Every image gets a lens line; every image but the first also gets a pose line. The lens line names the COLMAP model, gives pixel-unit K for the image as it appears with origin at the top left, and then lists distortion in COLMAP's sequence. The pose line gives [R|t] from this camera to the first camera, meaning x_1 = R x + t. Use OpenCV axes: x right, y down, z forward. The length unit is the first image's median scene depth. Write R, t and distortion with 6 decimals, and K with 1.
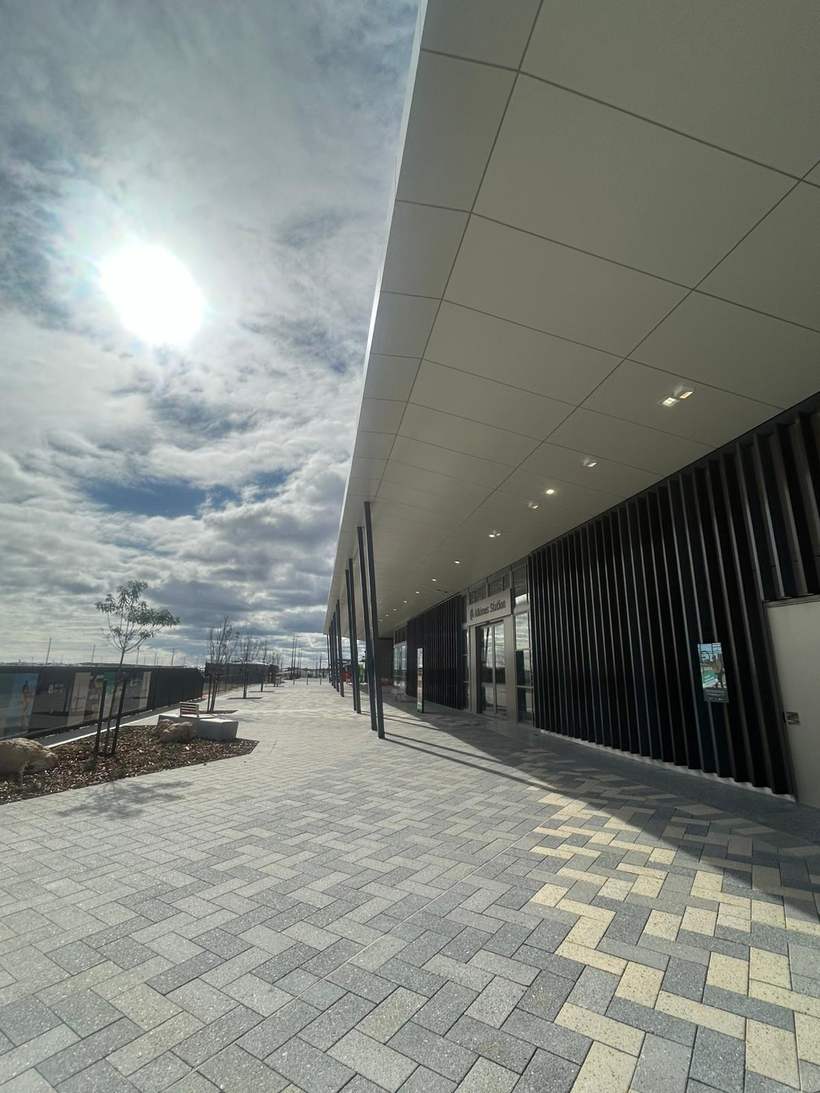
lens RADIAL K [[495.5, 0, 410.0], [0, 495.5, 546.5], [0, 0, 1]] dist [-0.000075, -0.000442]
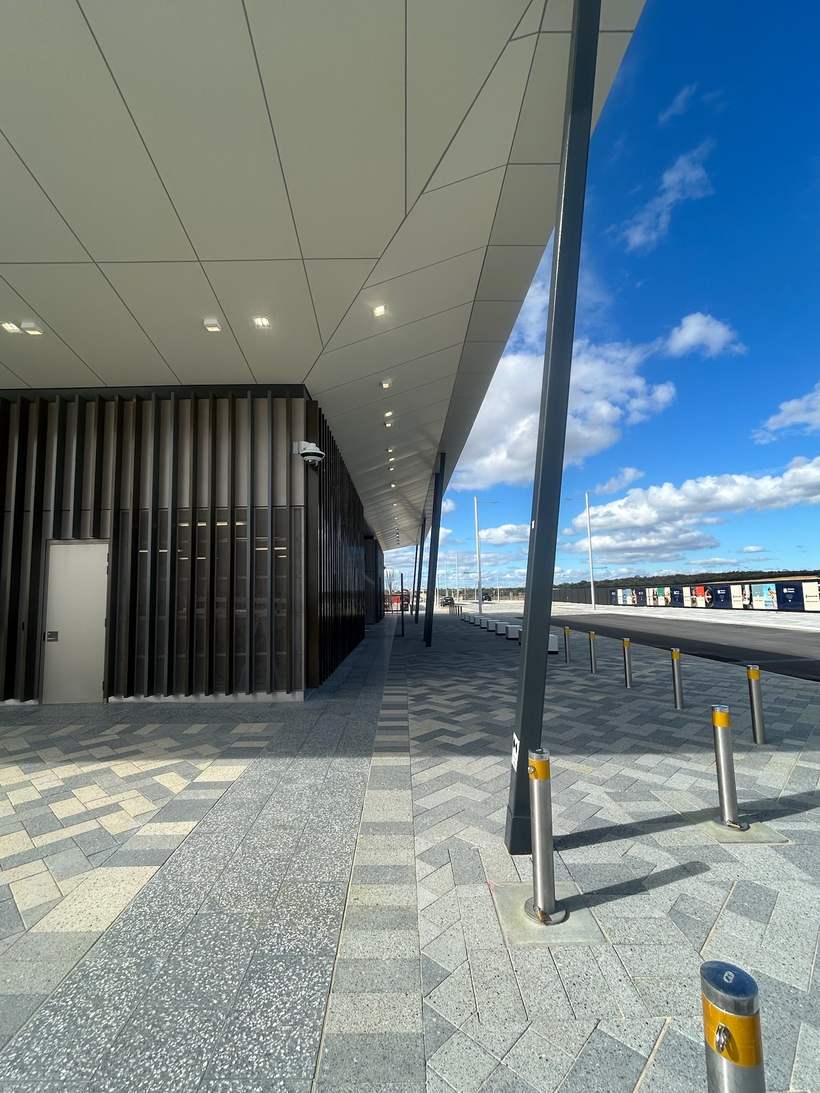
lens RADIAL K [[495.5, 0, 410.0], [0, 495.5, 546.5], [0, 0, 1]] dist [-0.000075, -0.000442]
pose [[0.167041, 0.078250, 0.982840, -0.284822], [-0.208497, 0.977105, -0.042358, 0.004363], [-0.963653, -0.197844, 0.179532, -0.010308]]
